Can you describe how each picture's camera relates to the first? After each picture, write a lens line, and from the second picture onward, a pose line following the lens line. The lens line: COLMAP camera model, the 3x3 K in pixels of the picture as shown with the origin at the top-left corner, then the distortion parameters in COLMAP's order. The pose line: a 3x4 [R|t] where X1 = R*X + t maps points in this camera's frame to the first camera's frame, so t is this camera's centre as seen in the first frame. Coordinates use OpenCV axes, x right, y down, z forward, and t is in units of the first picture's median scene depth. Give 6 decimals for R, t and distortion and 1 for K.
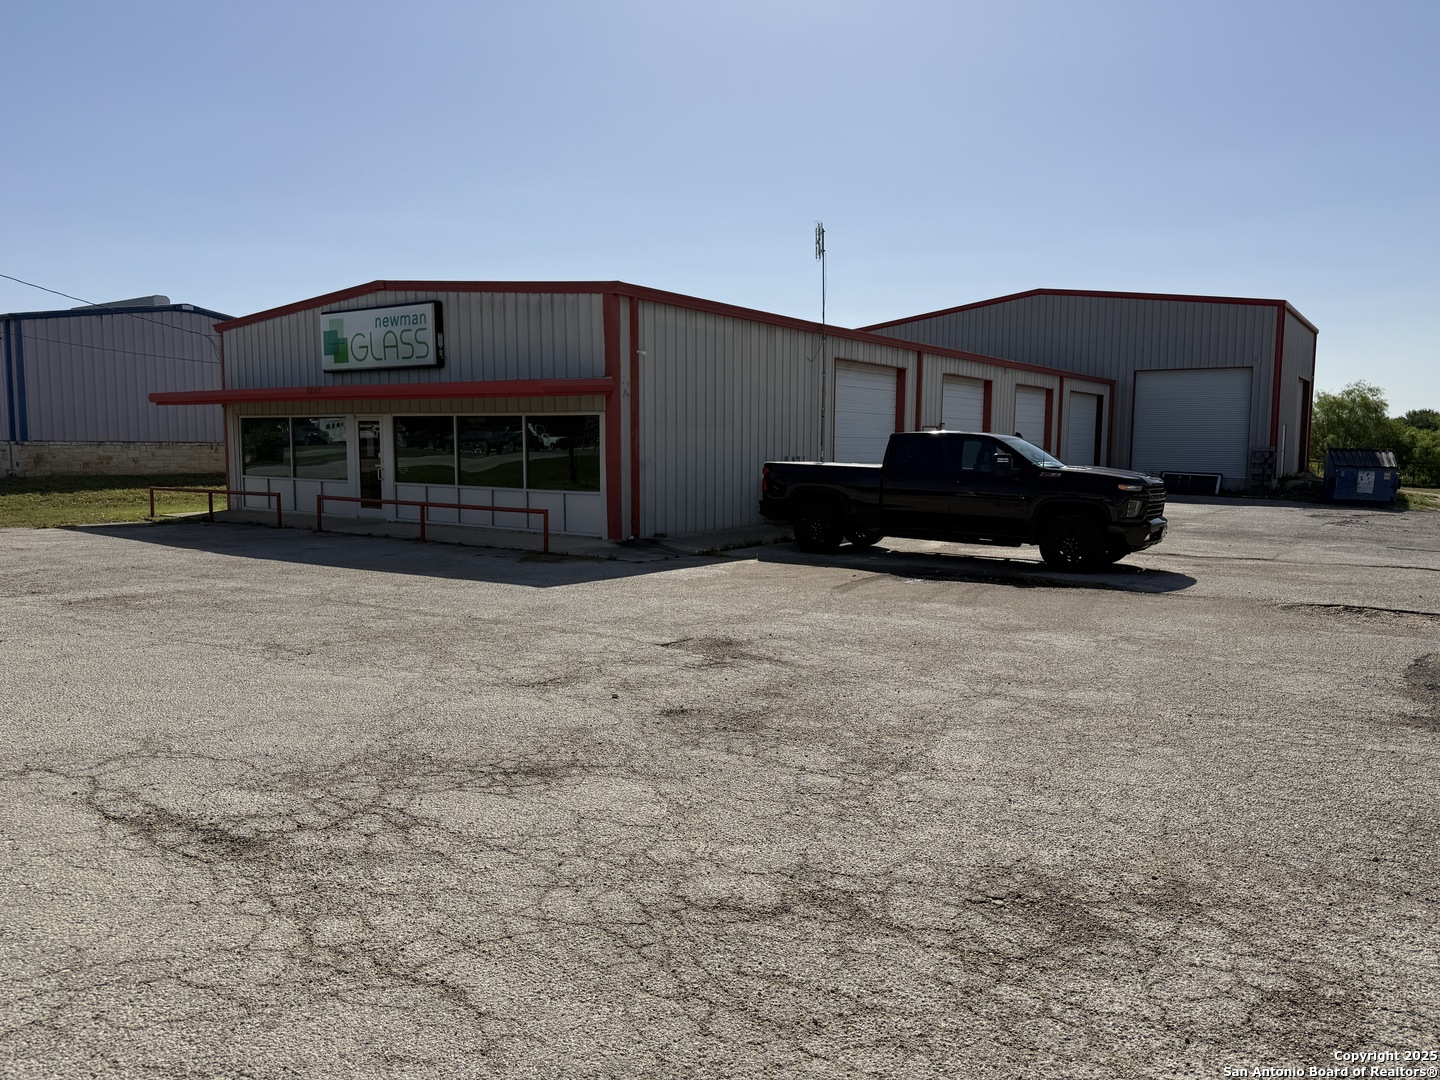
lens RADIAL K [[1007.0, 0, 727.9], [0, 1007.0, 547.3], [0, 0, 1]] dist [0.085039, -0.124885]
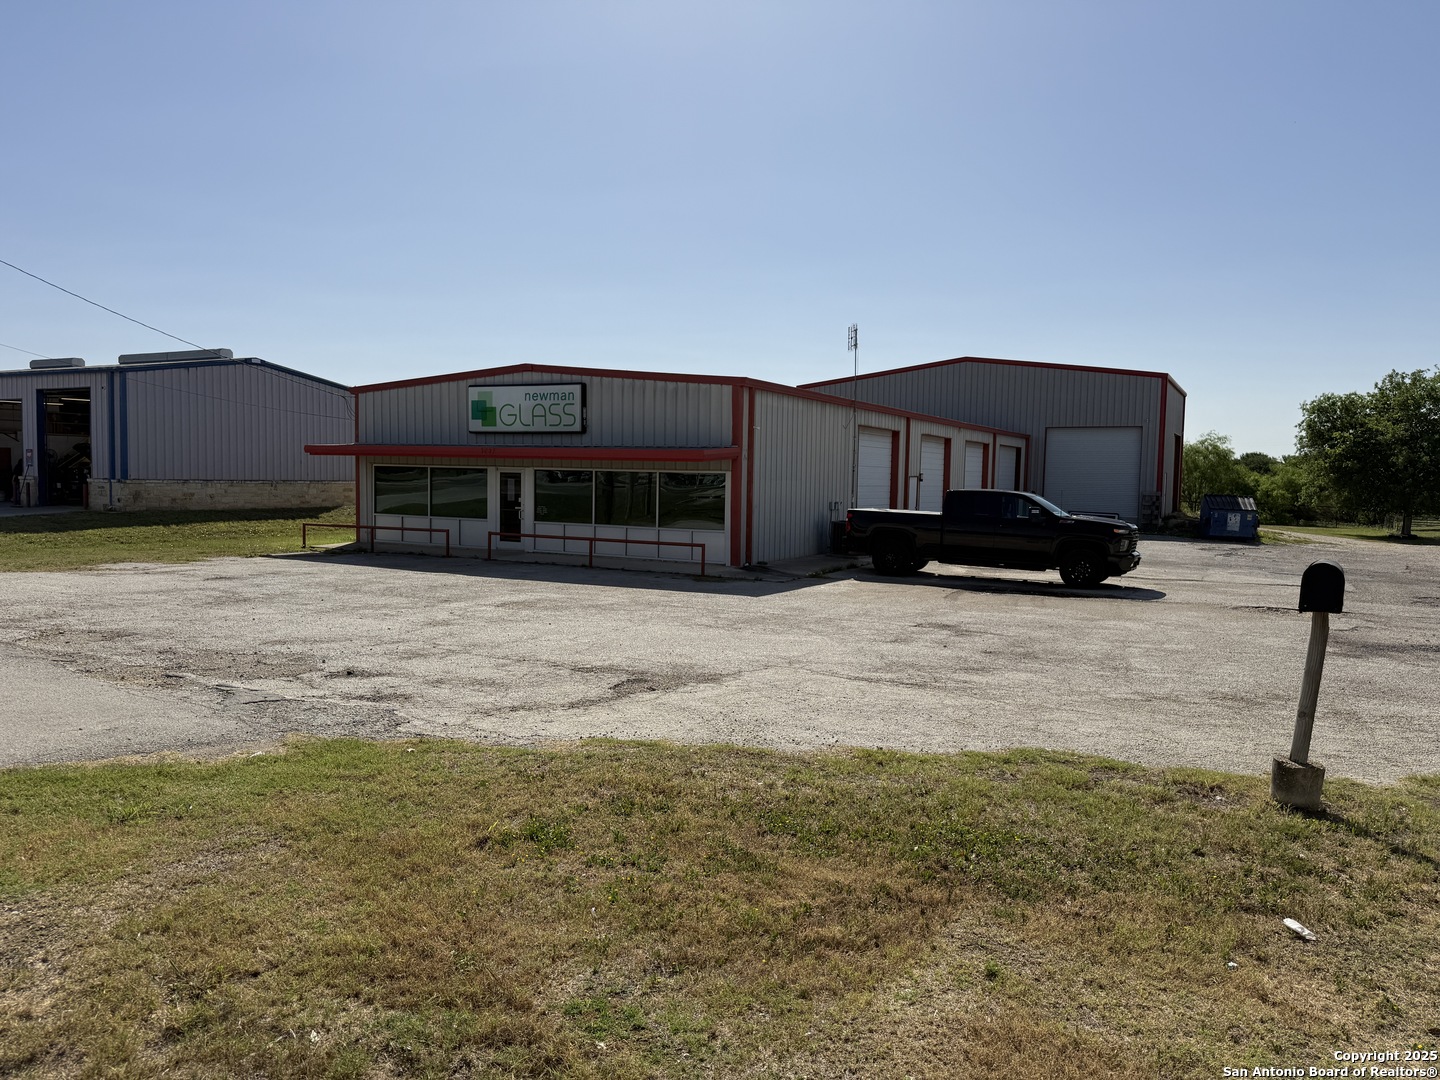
lens RADIAL K [[1008.0, 0, 720.0], [0, 1008.0, 540.0], [0, 0, 1]] dist [0.087778, -0.130402]
pose [[0.992876, 0.003727, 0.119097, -0.255899], [0.000579, 0.999348, -0.036098, 0.005287], [-0.119153, 0.035910, 0.992226, -0.286549]]
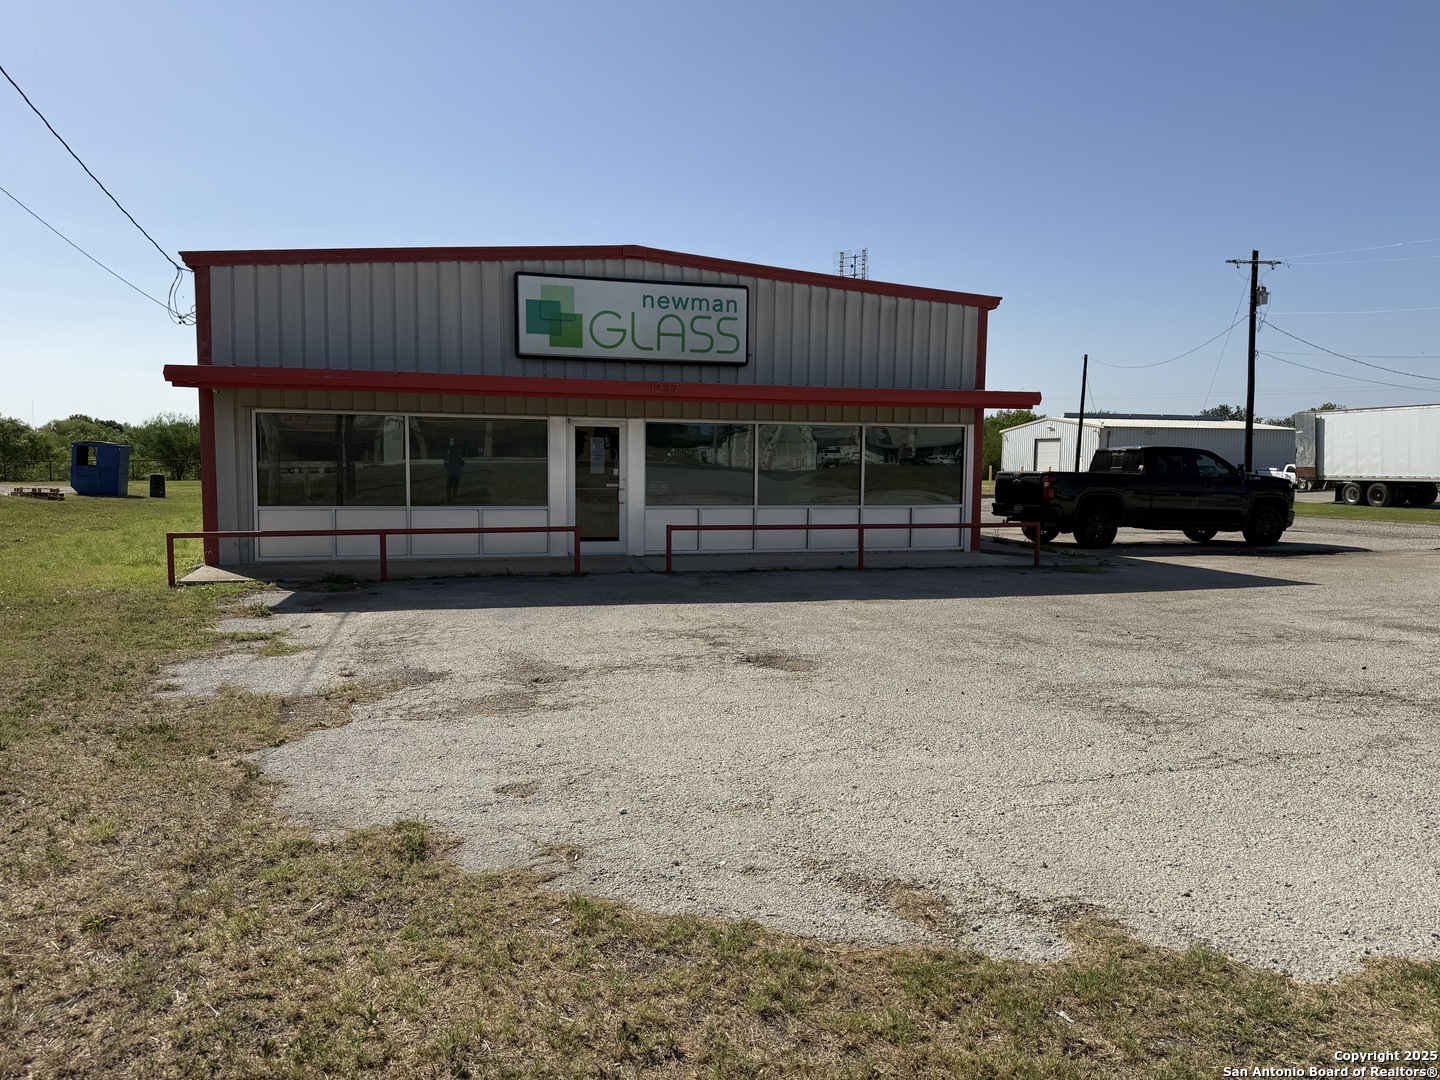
lens RADIAL K [[1007.0, 0, 727.9], [0, 1007.0, 547.3], [0, 0, 1]] dist [0.085039, -0.124885]
pose [[0.642382, -0.071018, 0.763087, -0.913913], [0.072624, 0.996857, 0.031638, -0.053469], [-0.762936, 0.035094, 0.645521, 0.462454]]
